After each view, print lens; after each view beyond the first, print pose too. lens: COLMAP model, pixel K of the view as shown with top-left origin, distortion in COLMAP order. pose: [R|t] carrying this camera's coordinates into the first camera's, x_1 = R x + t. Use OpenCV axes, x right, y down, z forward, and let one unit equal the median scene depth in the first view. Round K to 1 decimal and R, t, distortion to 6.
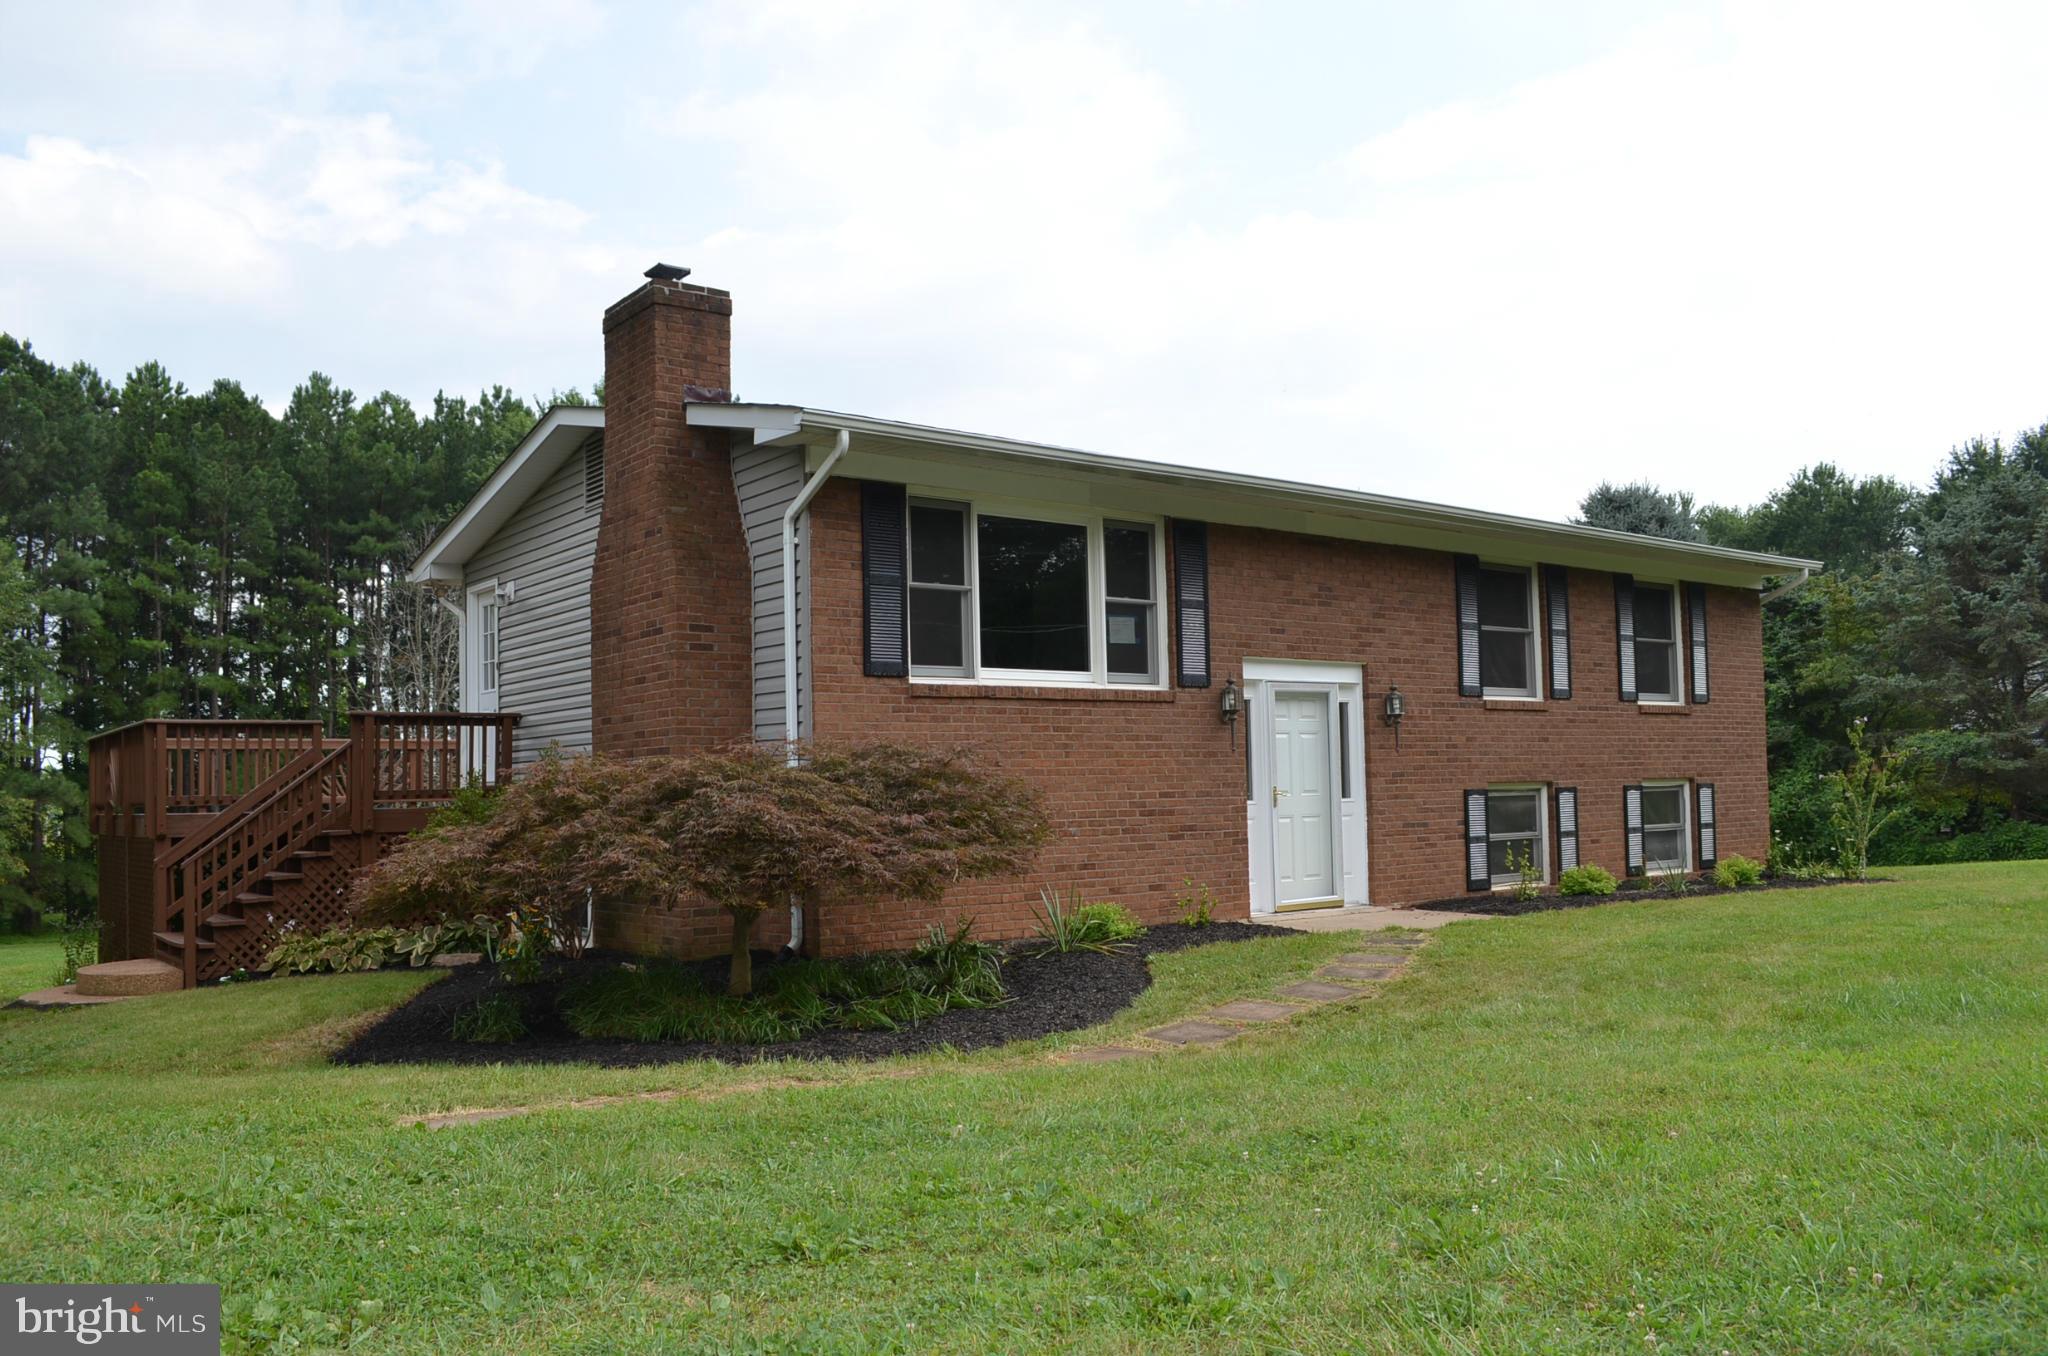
lens RADIAL K [[1609.3, 0, 1020.2], [0, 1609.3, 707.8], [0, 0, 1]] dist [-0.083951, 0.015089]
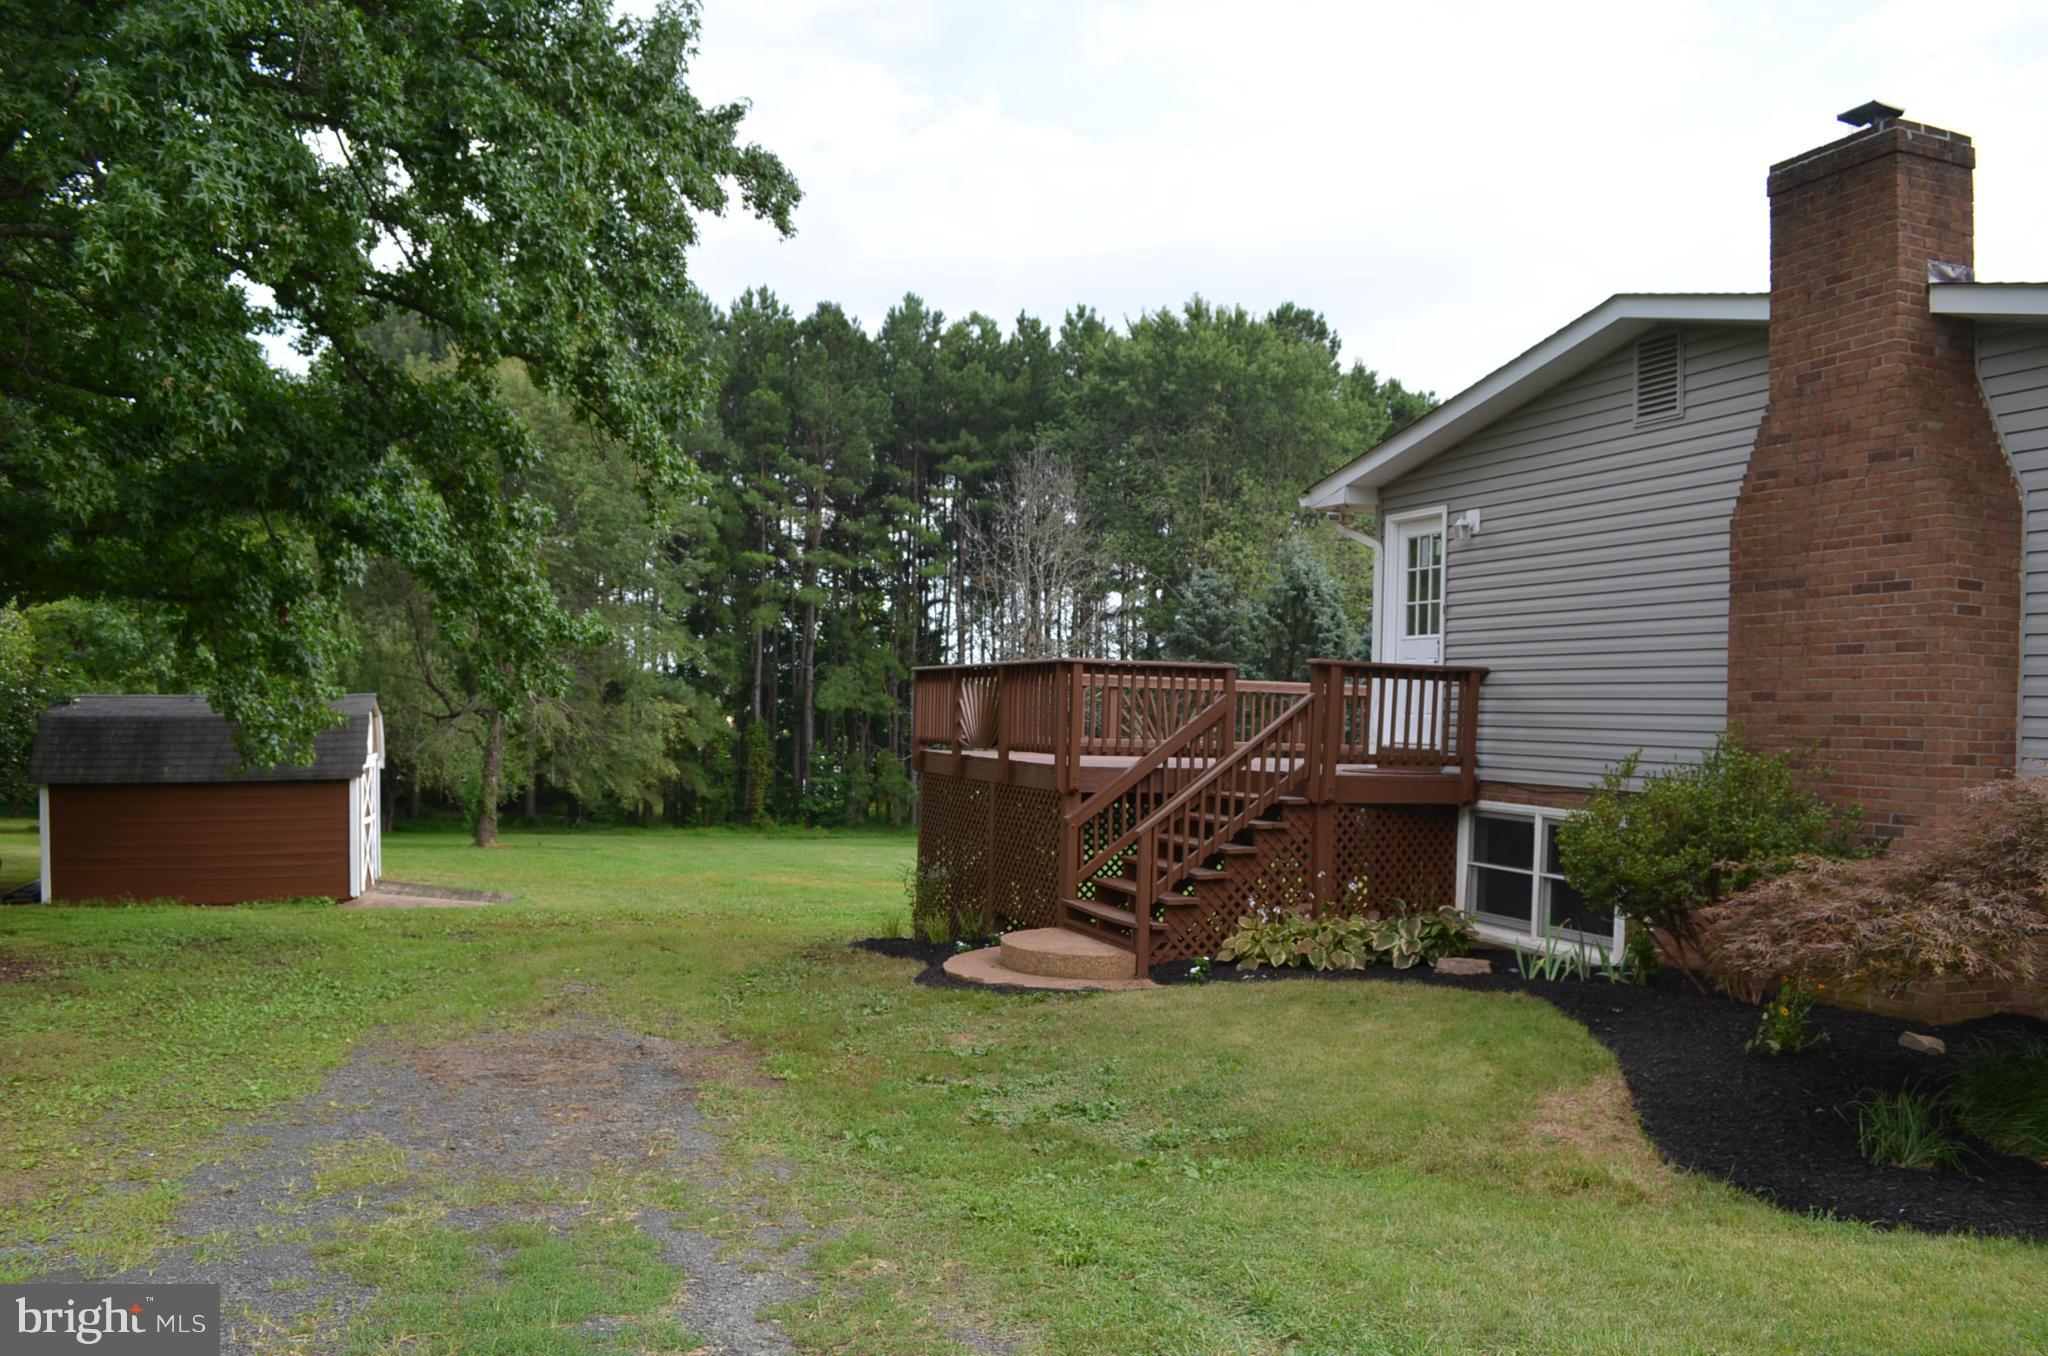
lens RADIAL K [[1609.3, 0, 1020.2], [0, 1609.3, 707.8], [0, 0, 1]] dist [-0.083951, 0.015089]
pose [[0.954351, 0.049985, -0.294477, -0.271586], [-0.036191, 0.997985, 0.052110, -0.009551], [0.296488, -0.039074, 0.954237, 0.112840]]
